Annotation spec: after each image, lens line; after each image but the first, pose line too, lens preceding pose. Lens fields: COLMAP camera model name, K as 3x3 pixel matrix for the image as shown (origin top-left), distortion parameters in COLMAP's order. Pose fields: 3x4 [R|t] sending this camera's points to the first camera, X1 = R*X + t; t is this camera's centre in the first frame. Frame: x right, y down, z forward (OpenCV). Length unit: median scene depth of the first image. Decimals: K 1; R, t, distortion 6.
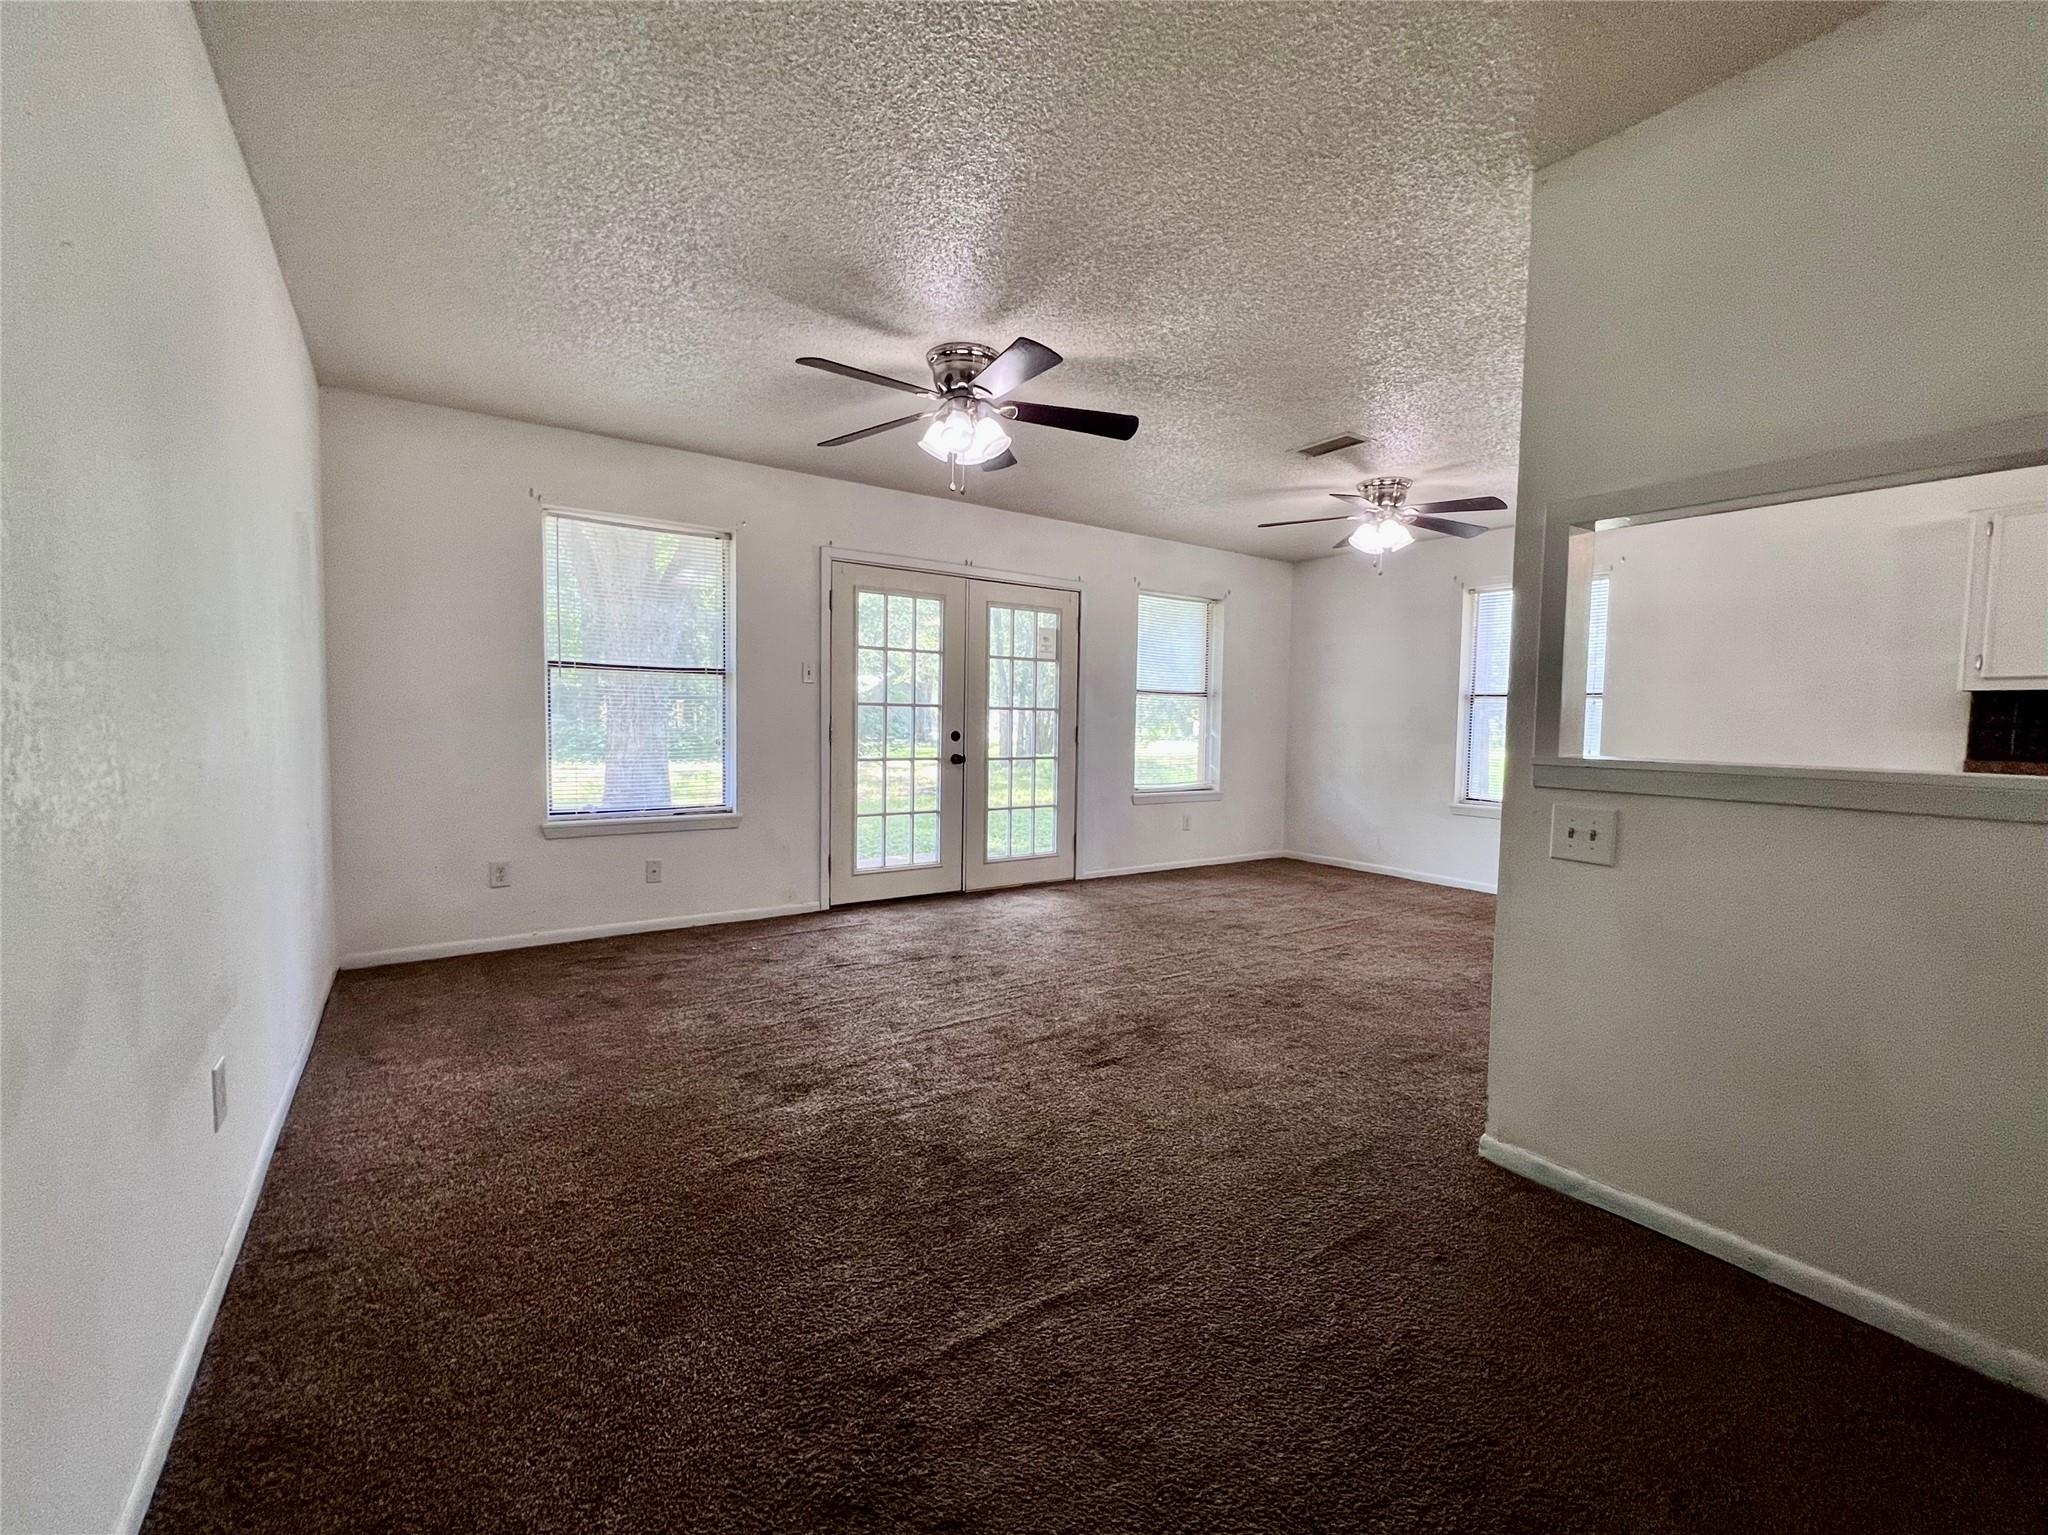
lens RADIAL K [[814.1, 0, 1033.7], [0, 814.1, 772.8], [0, 0, 1]] dist [-0.007733, 0.000266]
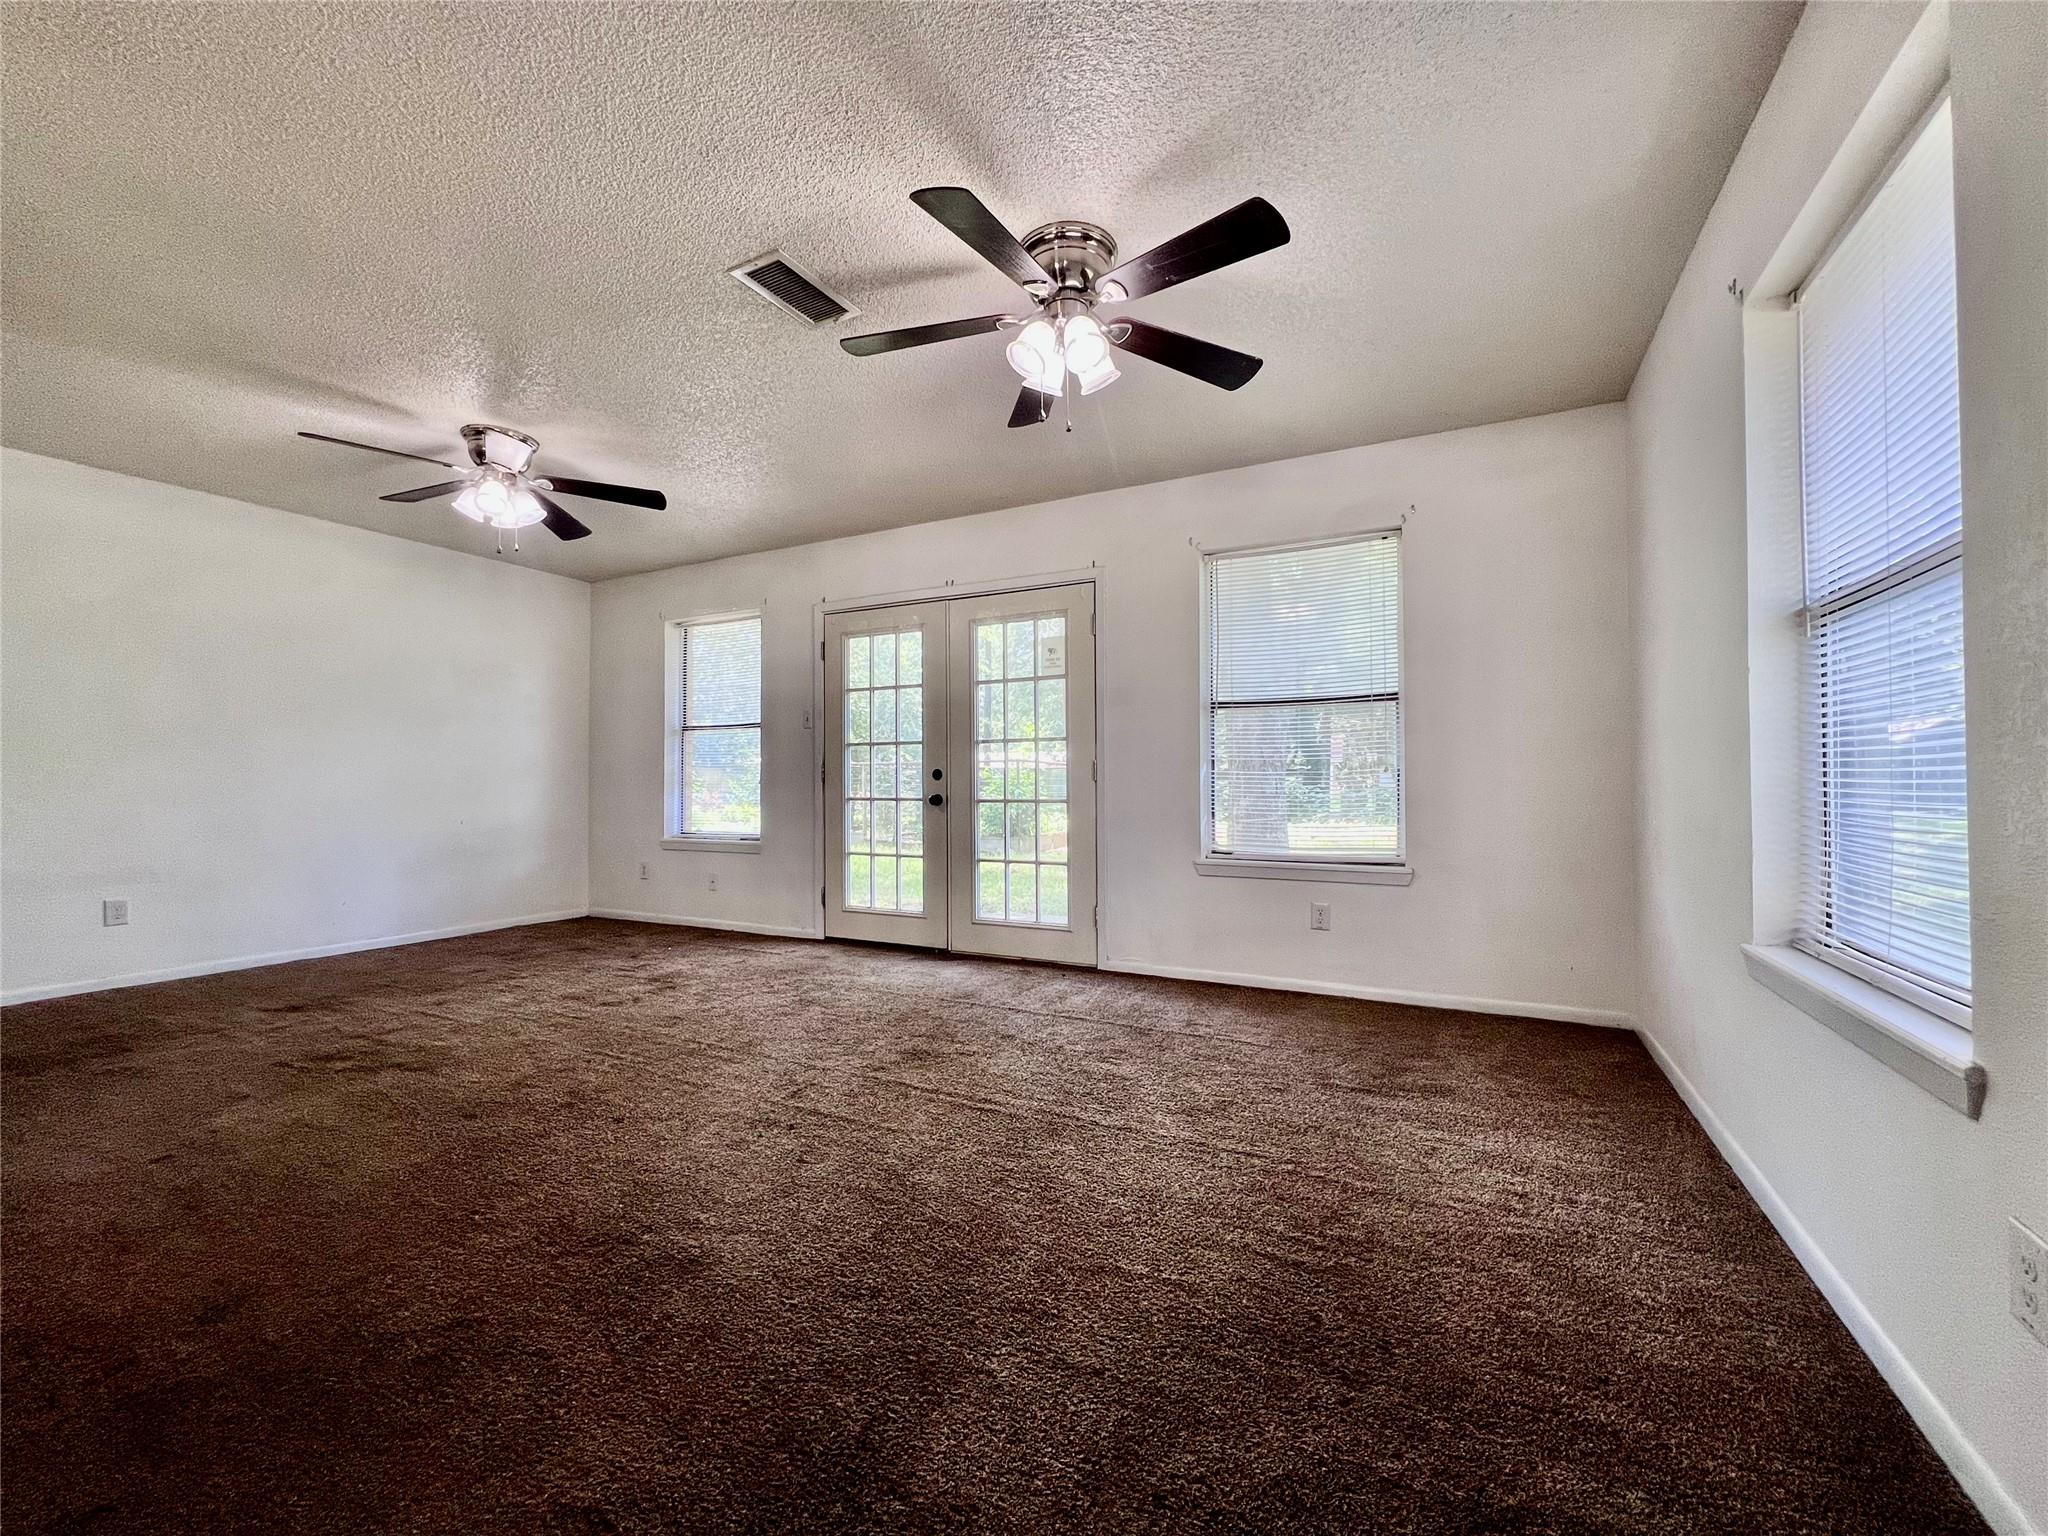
lens RADIAL K [[814.1, 0, 1073.9], [0, 814.1, 783.0], [0, 0, 1]] dist [-0.007733, 0.000266]
pose [[0.500834, -0.018967, -0.865335, 0.788738], [-0.043261, 0.997962, -0.046912, 0.000242], [0.864461, 0.060931, 0.498993, 0.702889]]
